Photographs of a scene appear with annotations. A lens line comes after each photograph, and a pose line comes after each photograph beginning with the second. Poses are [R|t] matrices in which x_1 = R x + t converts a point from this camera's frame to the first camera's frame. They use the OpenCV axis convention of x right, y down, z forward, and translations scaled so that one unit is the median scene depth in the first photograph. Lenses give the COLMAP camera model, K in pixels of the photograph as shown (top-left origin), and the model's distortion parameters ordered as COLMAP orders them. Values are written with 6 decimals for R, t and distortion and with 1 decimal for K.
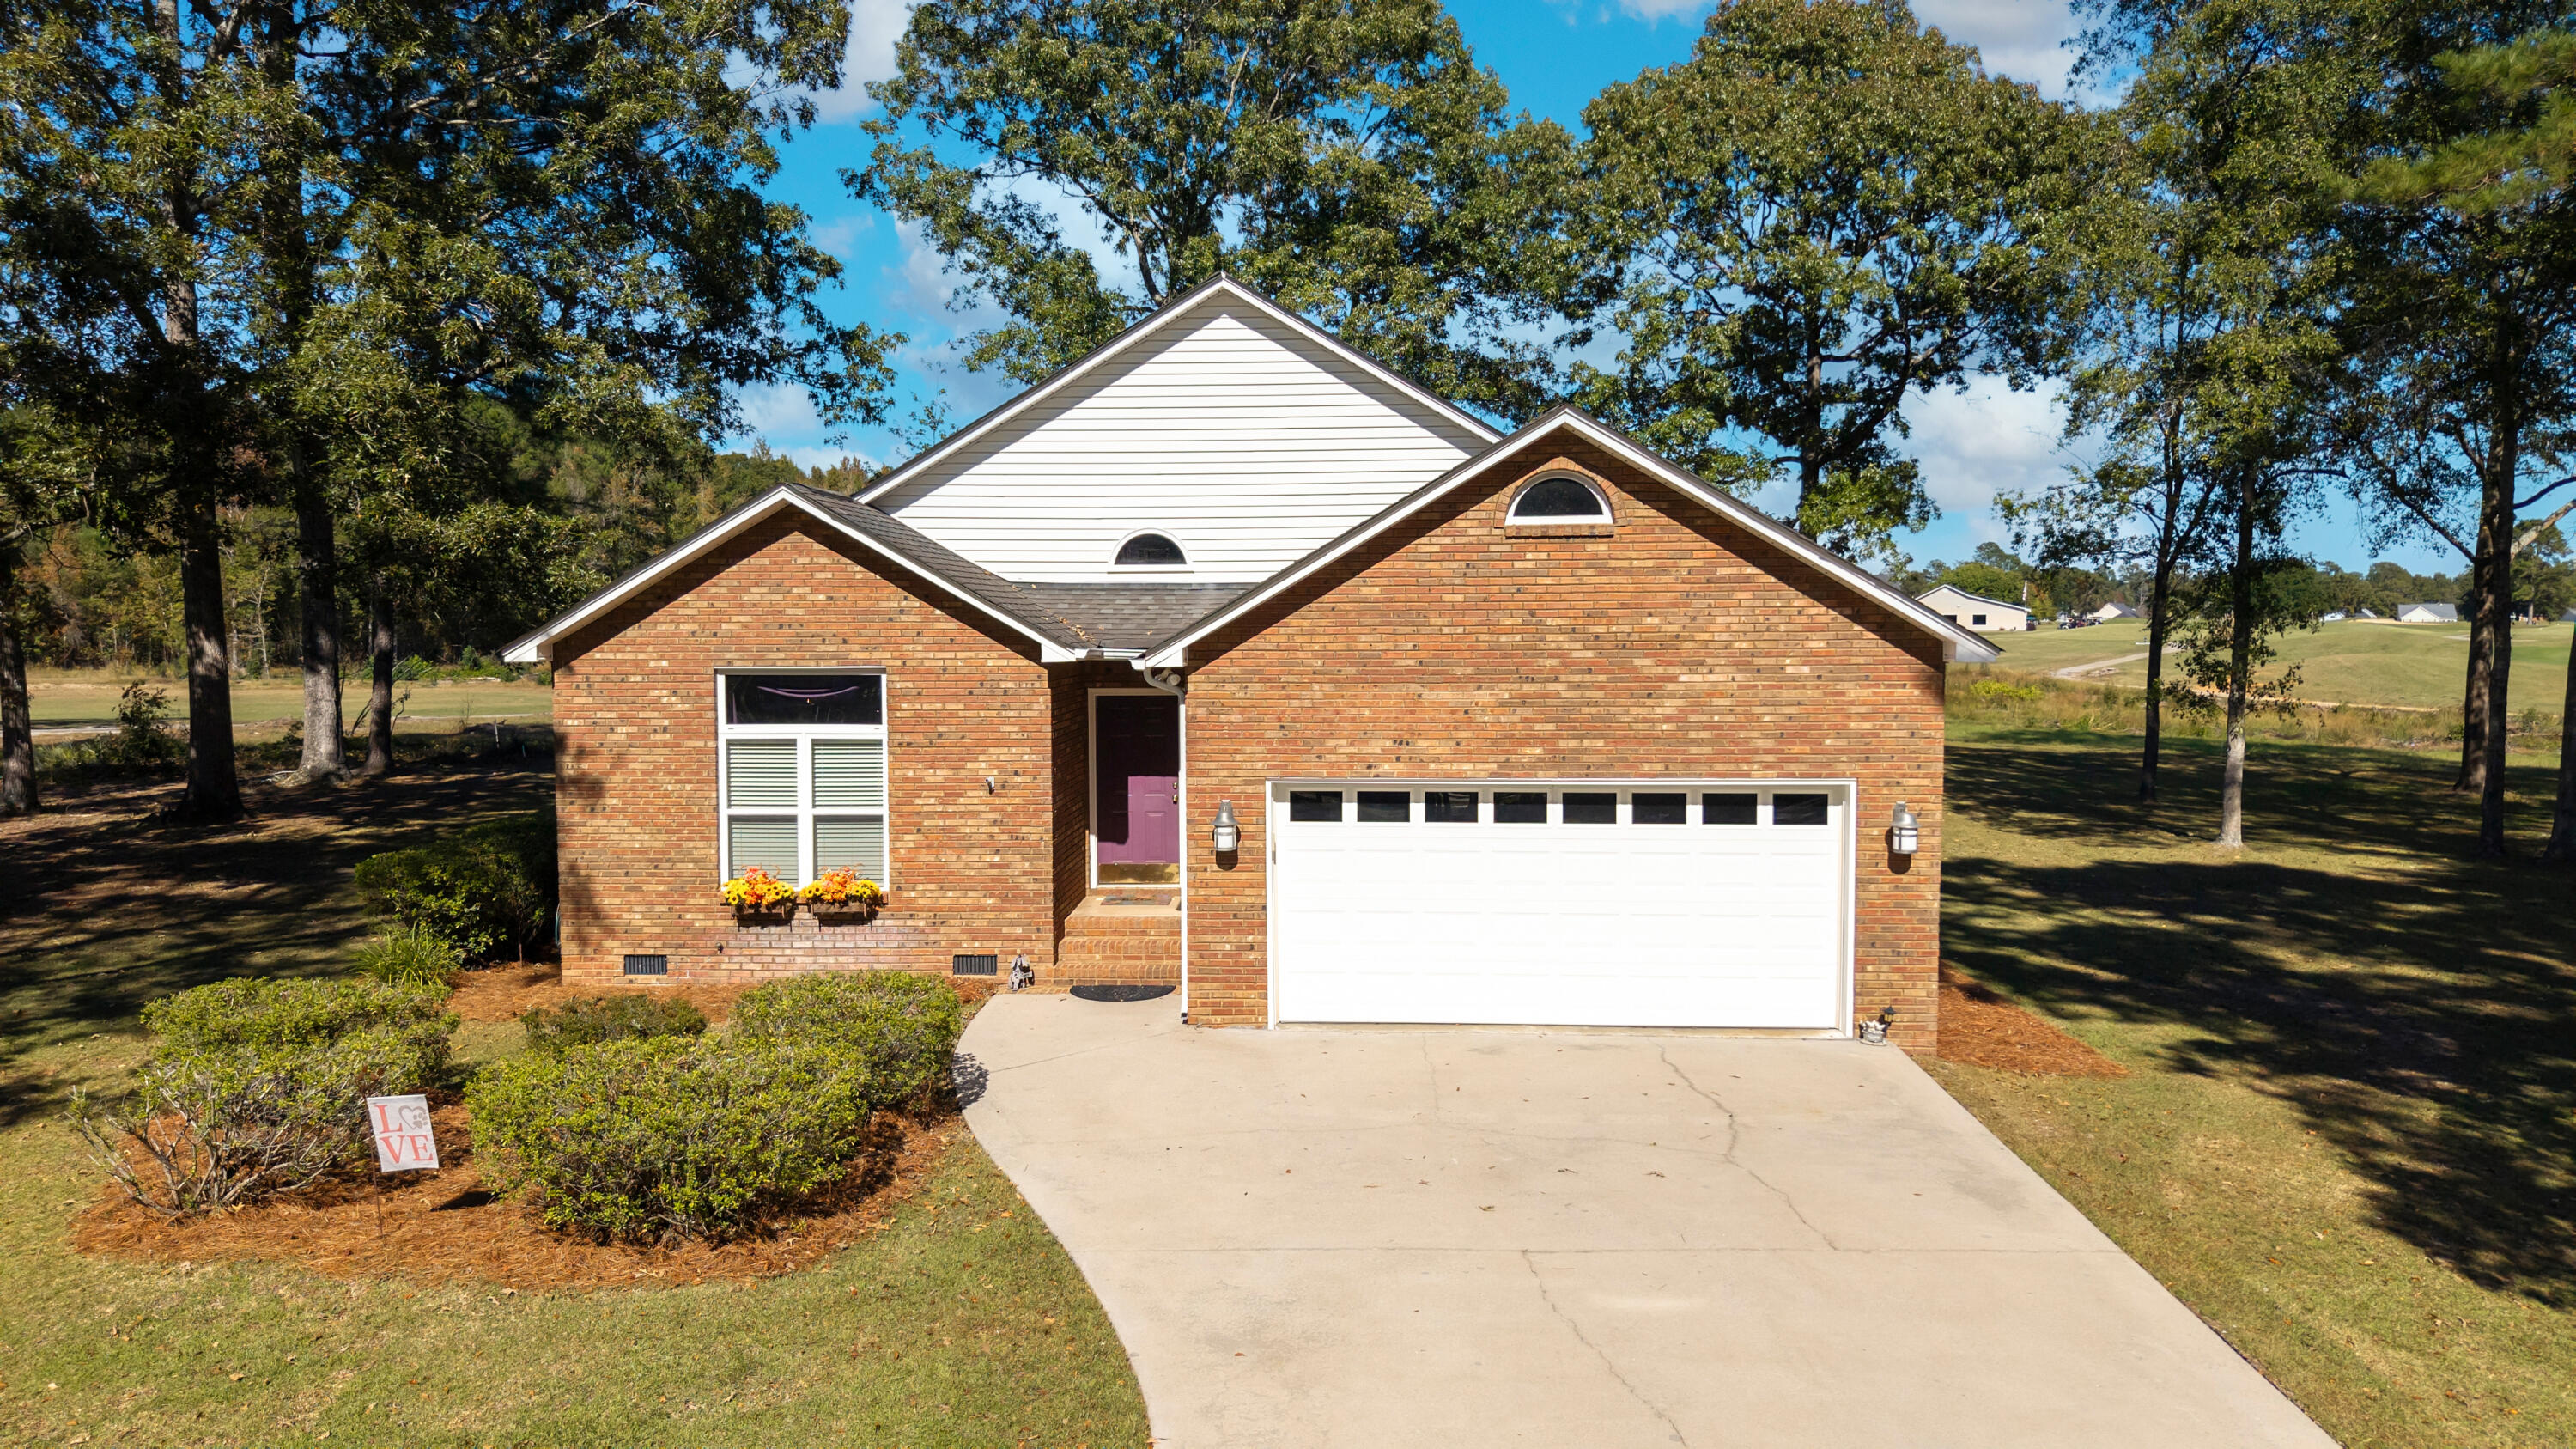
lens RADIAL K [[1734.7, 0, 1303.8], [0, 1734.7, 727.3], [0, 0, 1]] dist [0.144240, -0.378190]
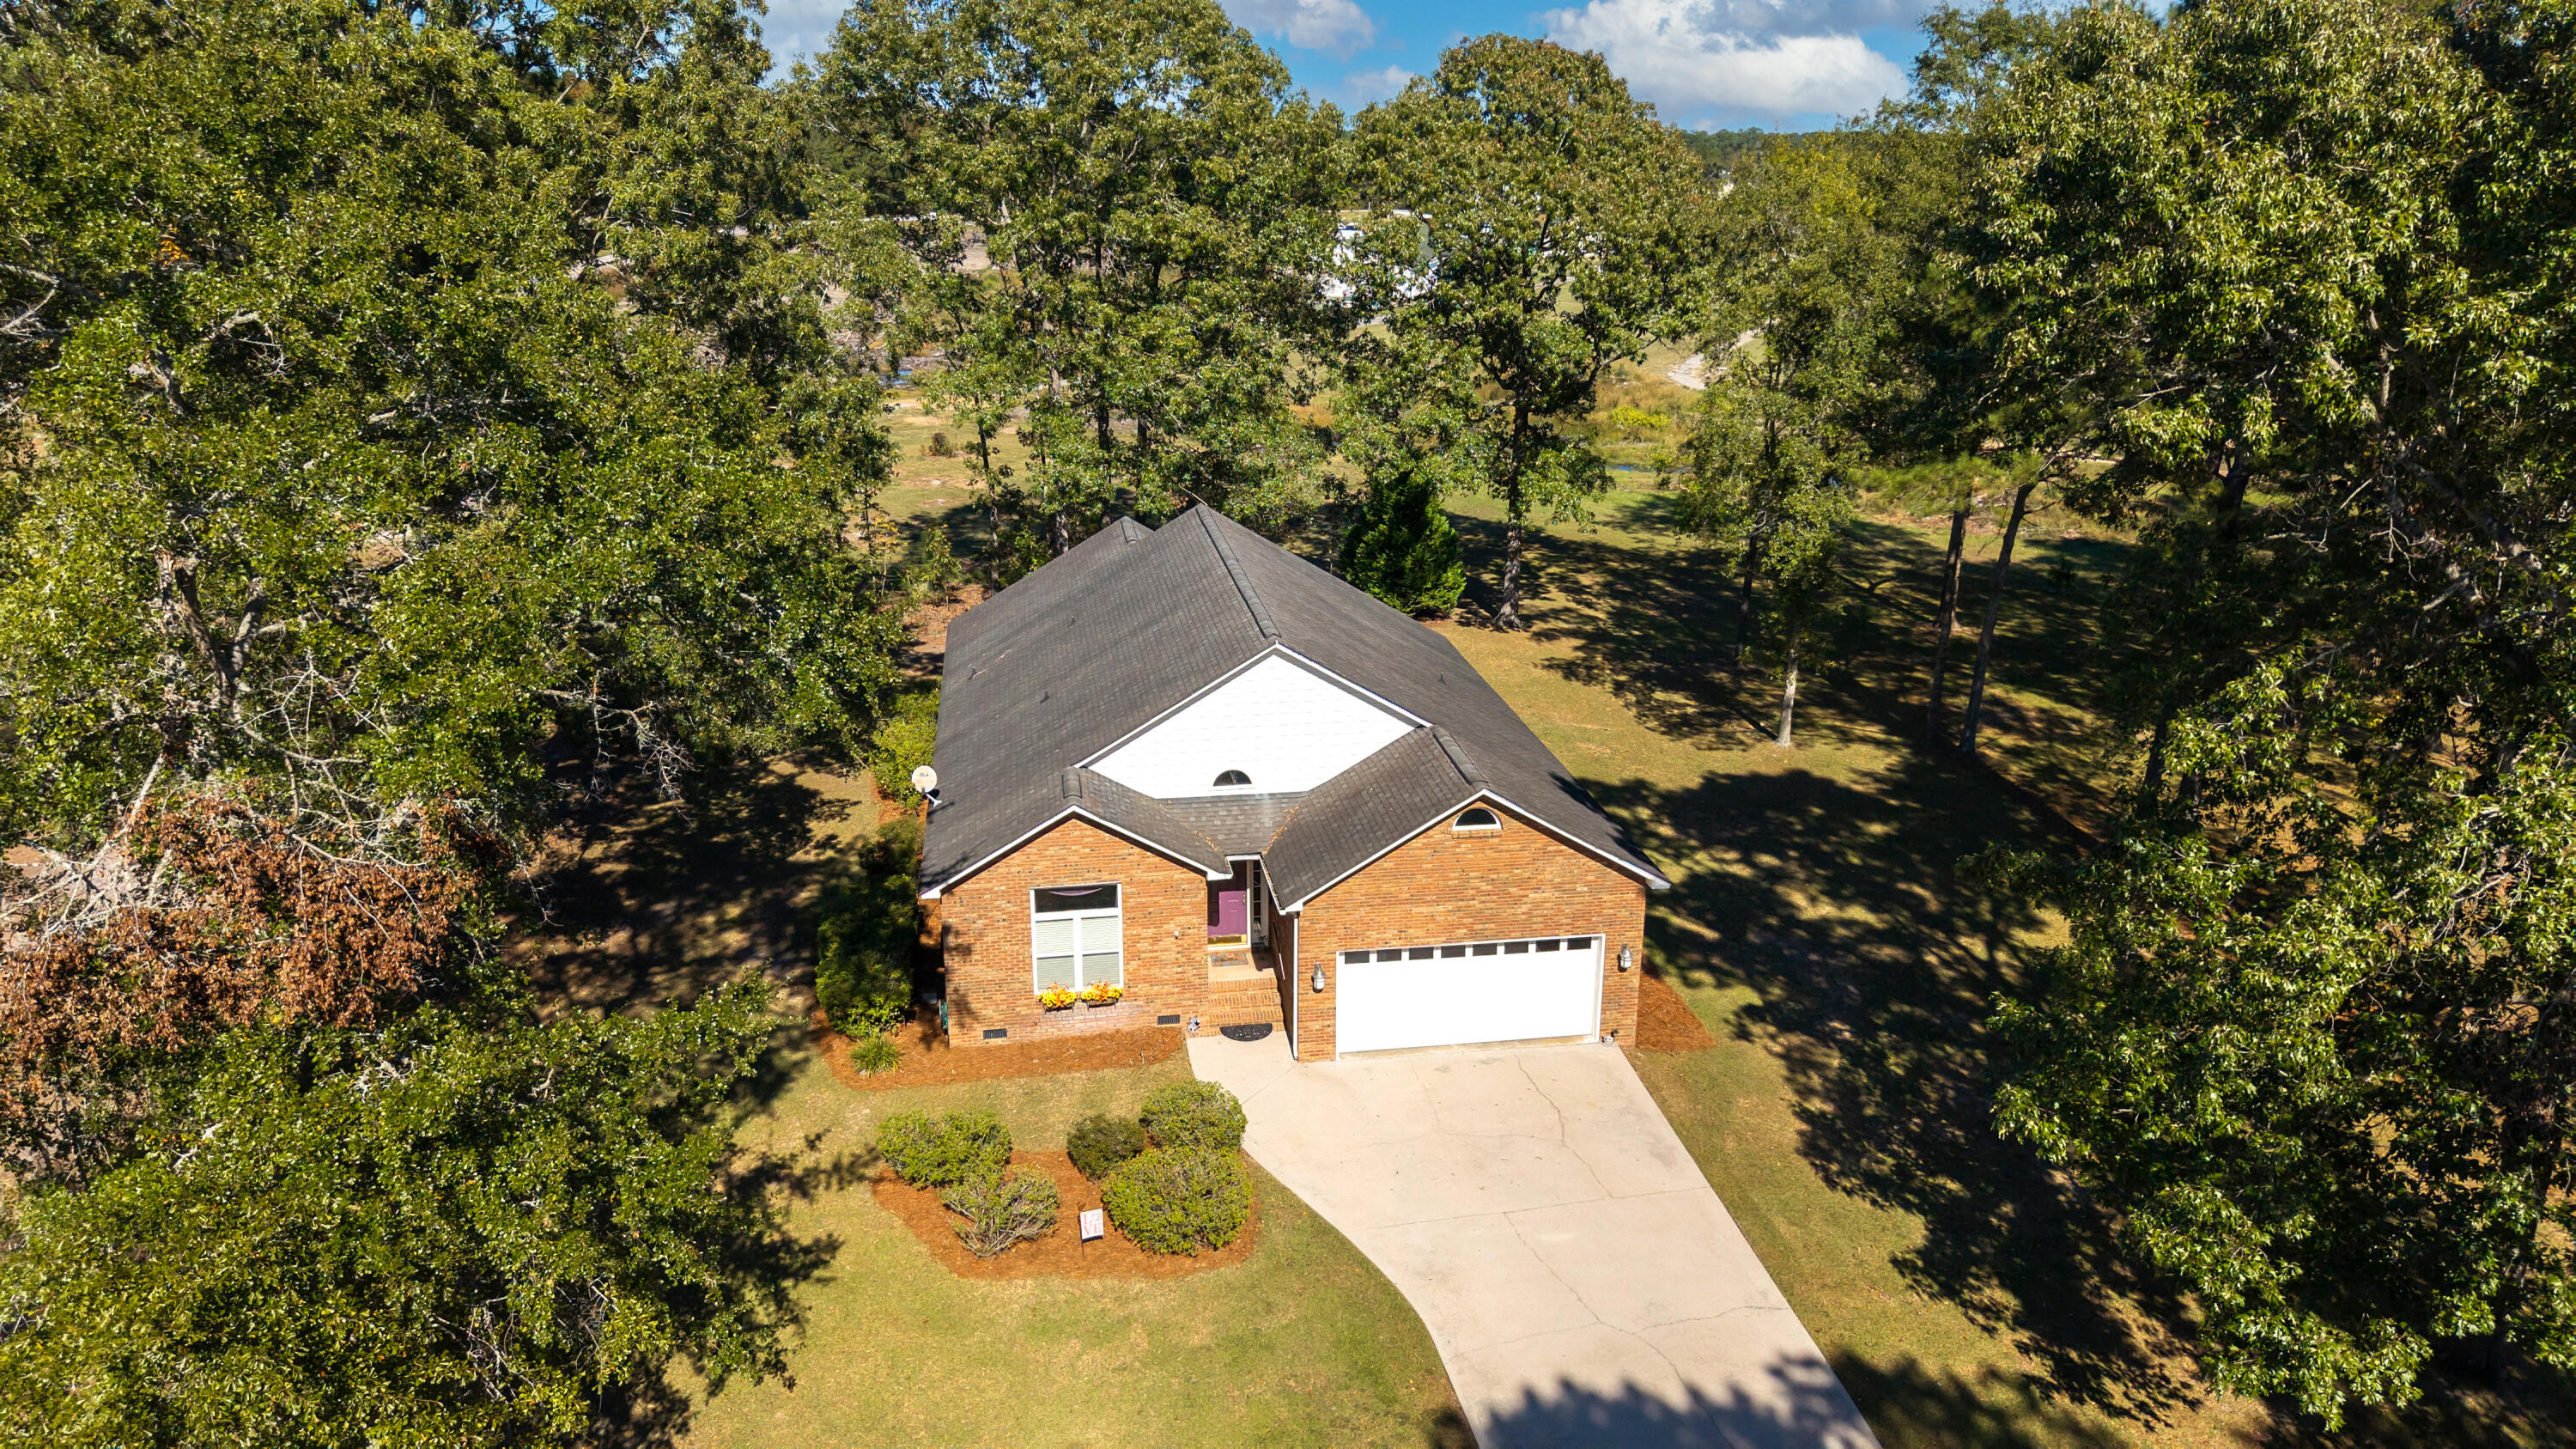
lens RADIAL K [[1734.7, 0, 1303.8], [0, 1734.7, 727.3], [0, 0, 1]] dist [0.144240, -0.378190]
pose [[0.979348, -0.056854, 0.194022, -0.408954], [0.005801, 0.967154, 0.254125, -0.691117], [-0.202097, -0.247751, 0.947511, -0.815323]]
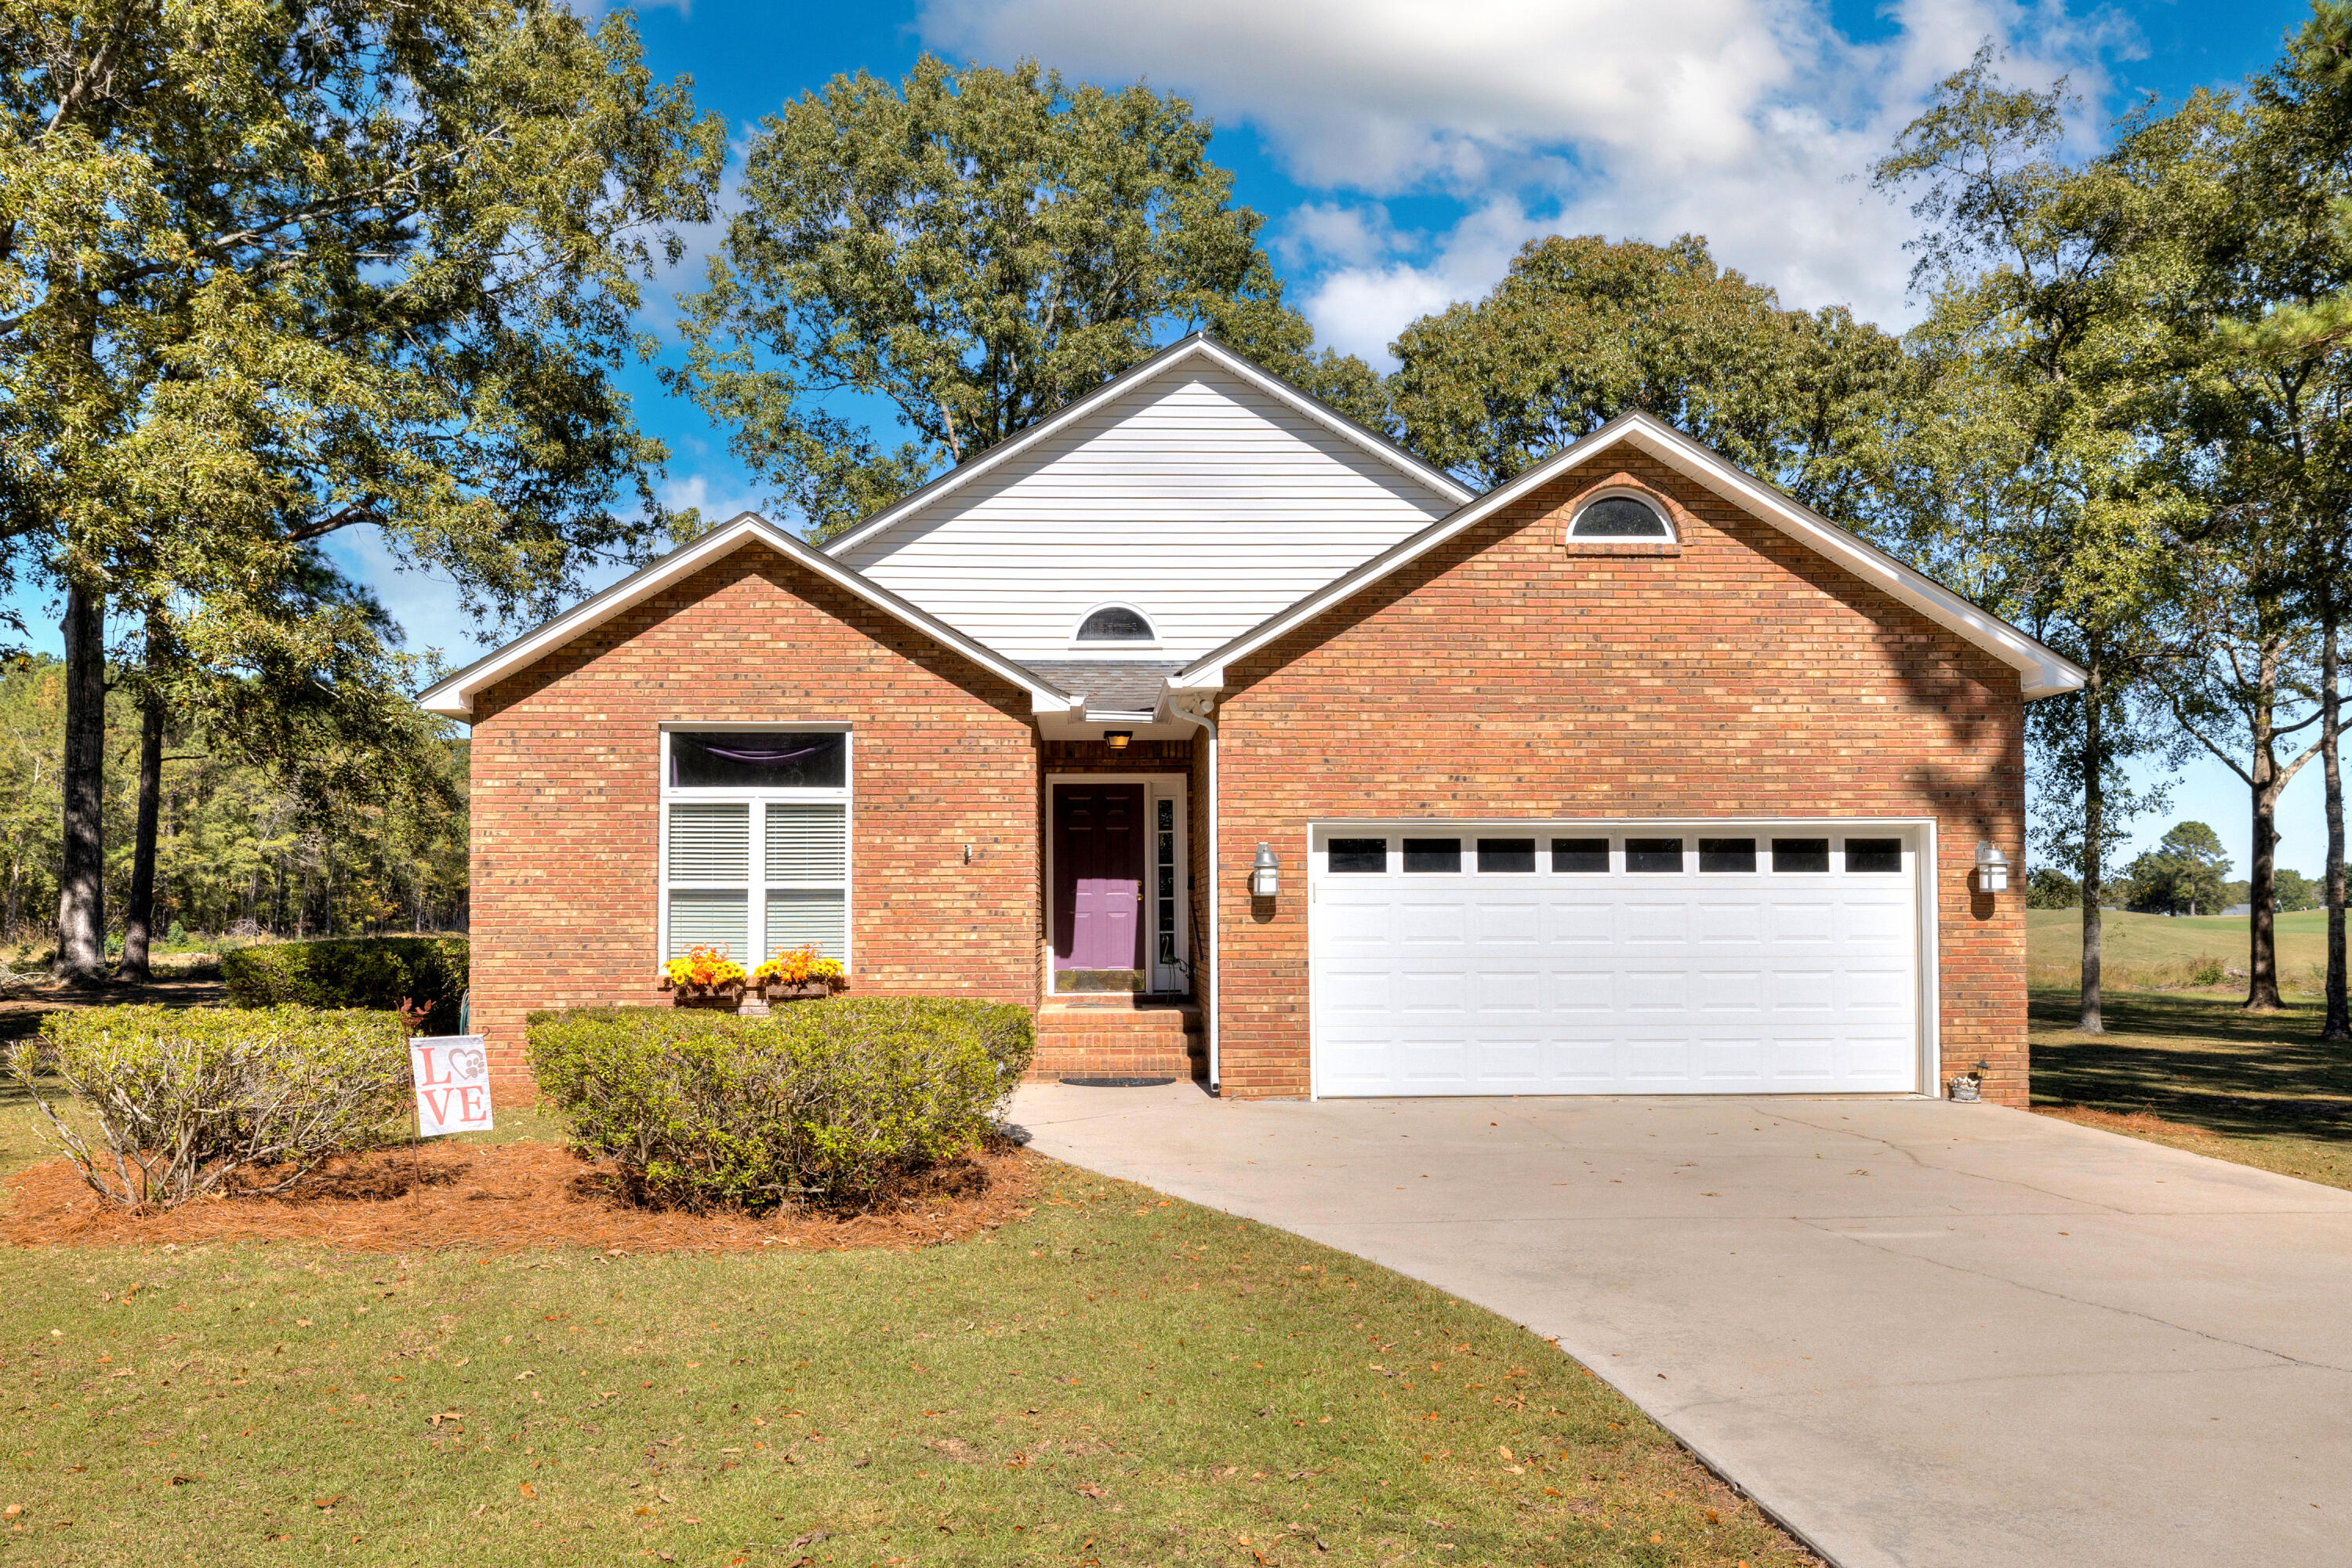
lens RADIAL K [[1747.3, 0, 1173.7], [0, 1747.3, 875.3], [0, 0, 1]] dist [-0.001031, 0.001956]
pose [[0.995739, 0.002462, 0.092179, -0.159108], [0.006235, 0.995557, -0.093949, 0.130778], [-0.092001, 0.094123, 0.991300, 0.102599]]
